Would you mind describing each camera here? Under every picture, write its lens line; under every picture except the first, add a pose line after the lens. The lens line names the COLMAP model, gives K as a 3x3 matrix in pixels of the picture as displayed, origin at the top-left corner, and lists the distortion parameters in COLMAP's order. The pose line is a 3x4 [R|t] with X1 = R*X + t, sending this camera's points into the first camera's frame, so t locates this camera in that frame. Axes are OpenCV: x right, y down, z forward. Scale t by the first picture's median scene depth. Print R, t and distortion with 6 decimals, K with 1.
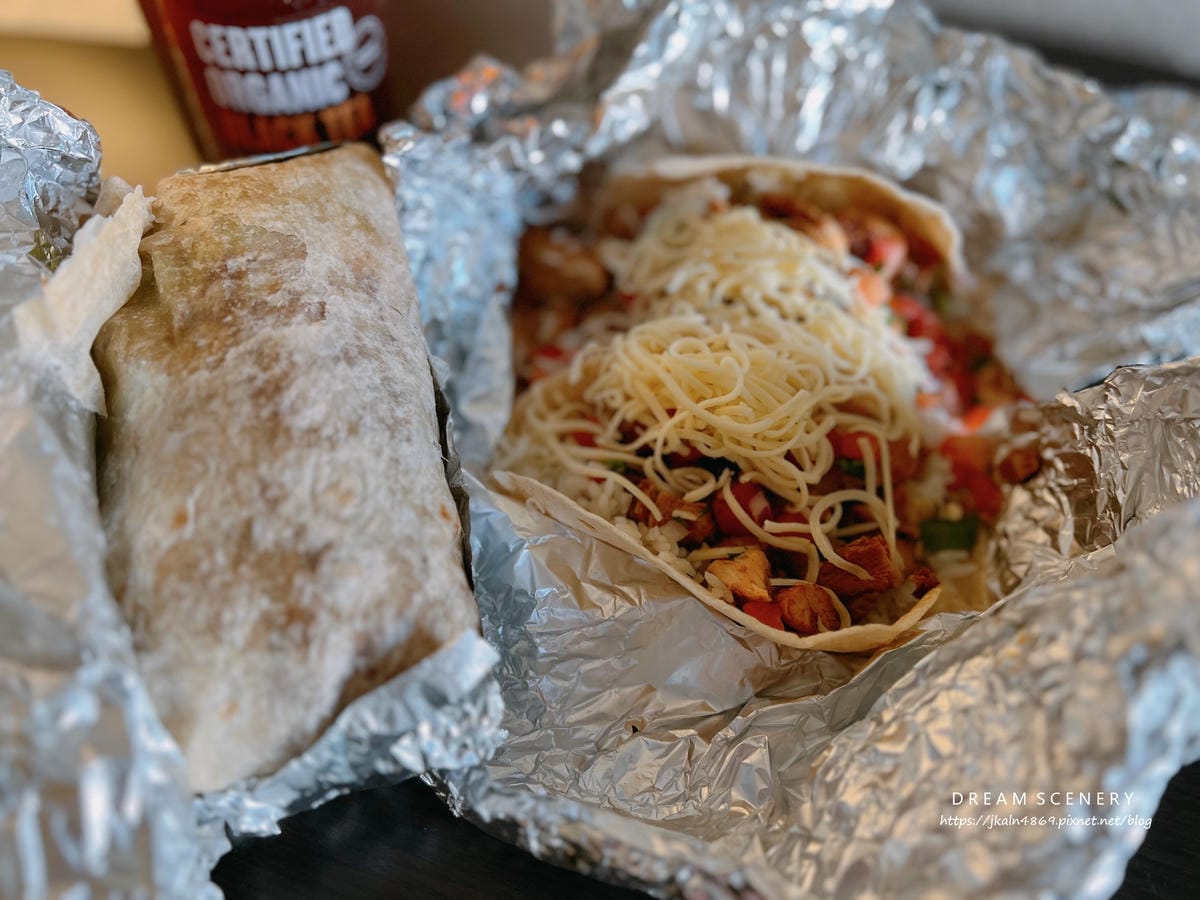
lens RADIAL K [[866.1, 0, 600.0], [0, 866.1, 450.0], [0, 0, 1]] dist [0.036242, -0.074688]
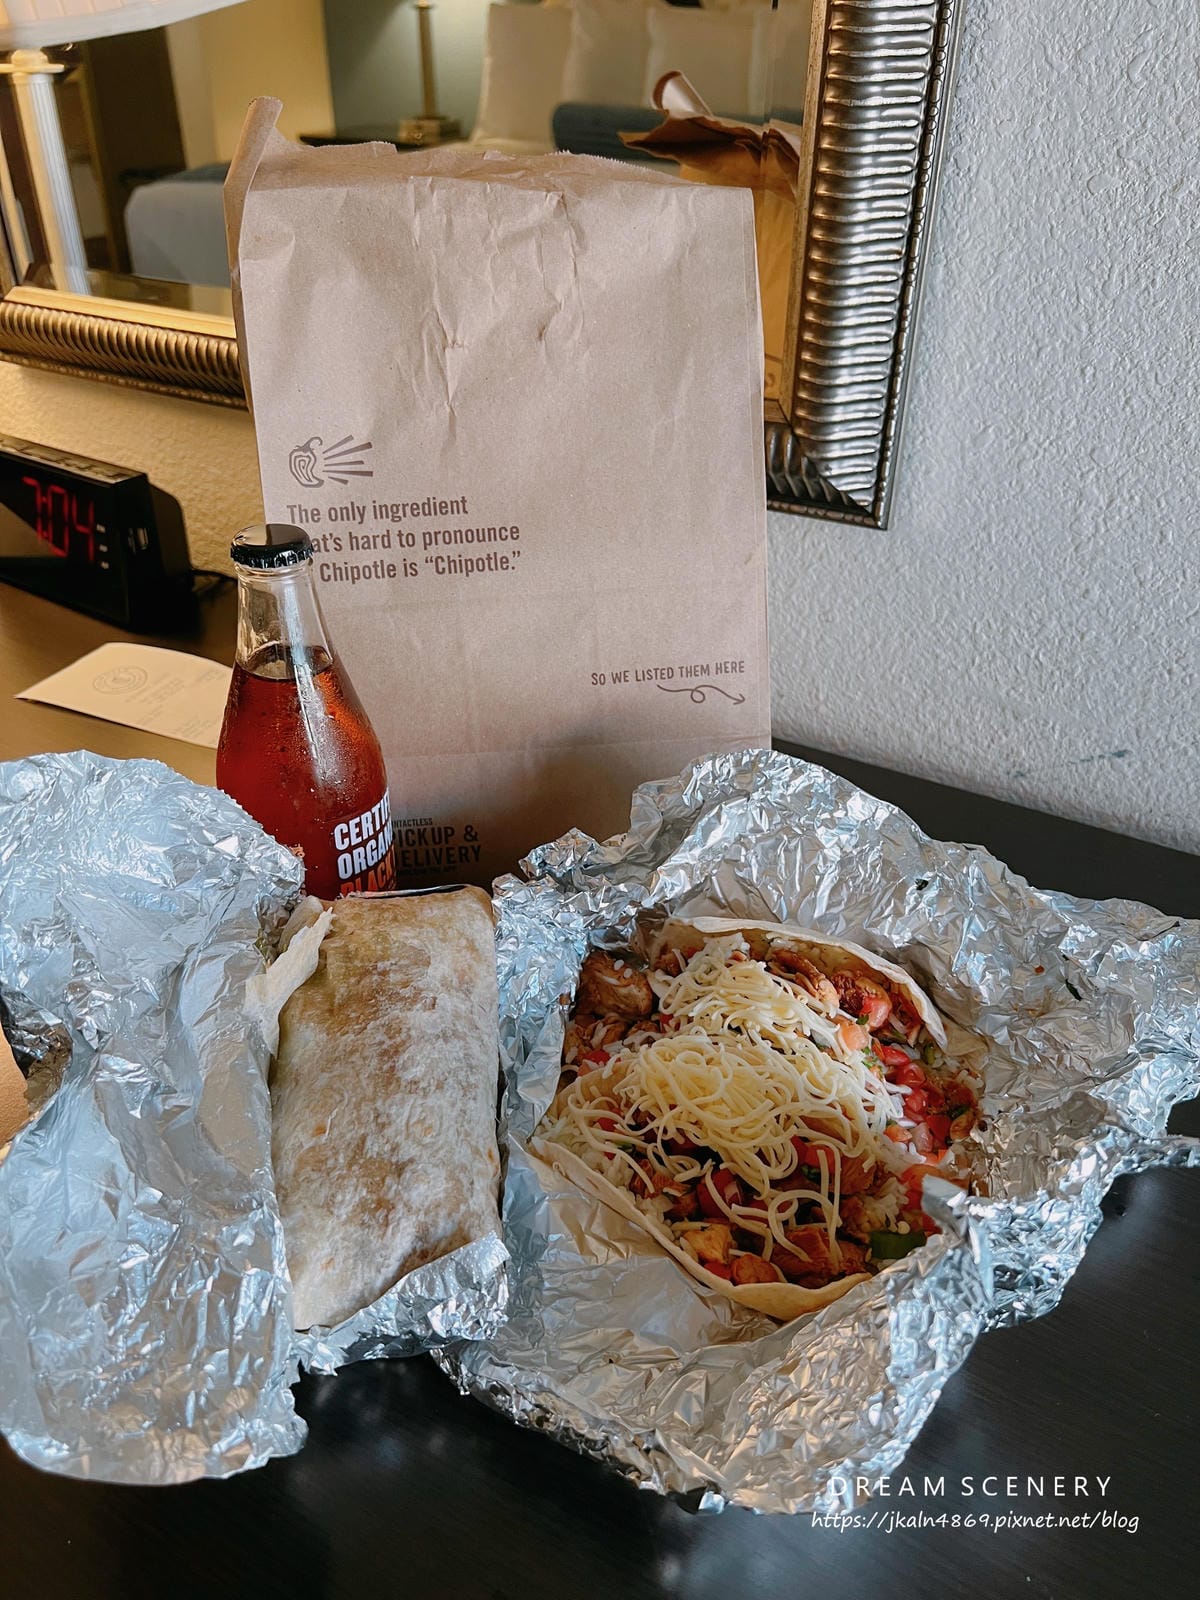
lens RADIAL K [[1220.1, 0, 608.3], [0, 1220.1, 797.9], [0, 0, 1]] dist [0.075193, -0.204181]
pose [[0.985698, 0.089622, -0.142714, 0.215716], [-0.132806, 0.934429, -0.330461, 0.146212], [0.103739, 0.344688, 0.932968, -0.930006]]
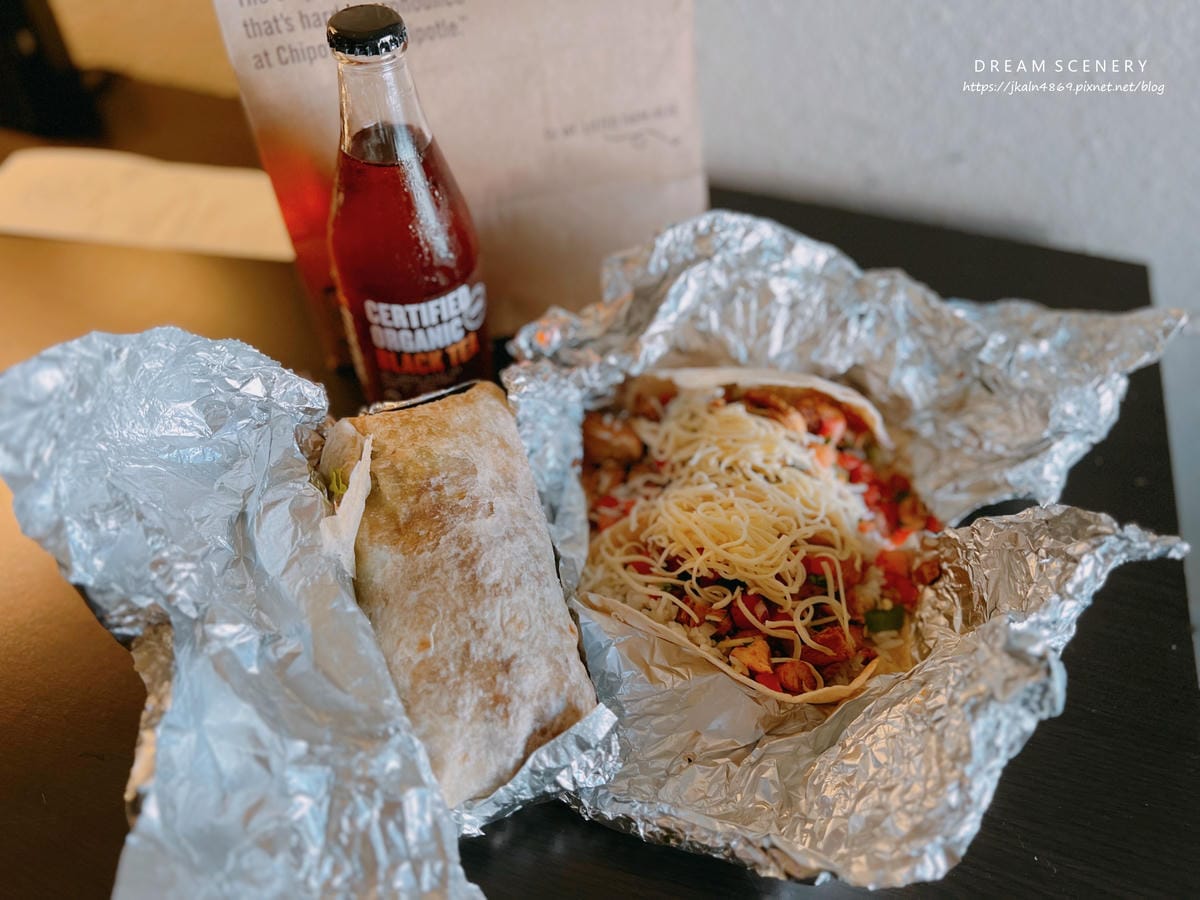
lens RADIAL K [[885.5, 0, 581.0], [0, 885.5, 449.7], [0, 0, 1]] dist [0.095223, -0.237329]
pose [[0.998689, -0.043636, 0.026770, -0.171590], [0.044788, 0.998025, -0.044049, -0.170045], [-0.024795, 0.045190, 0.998671, -0.611927]]
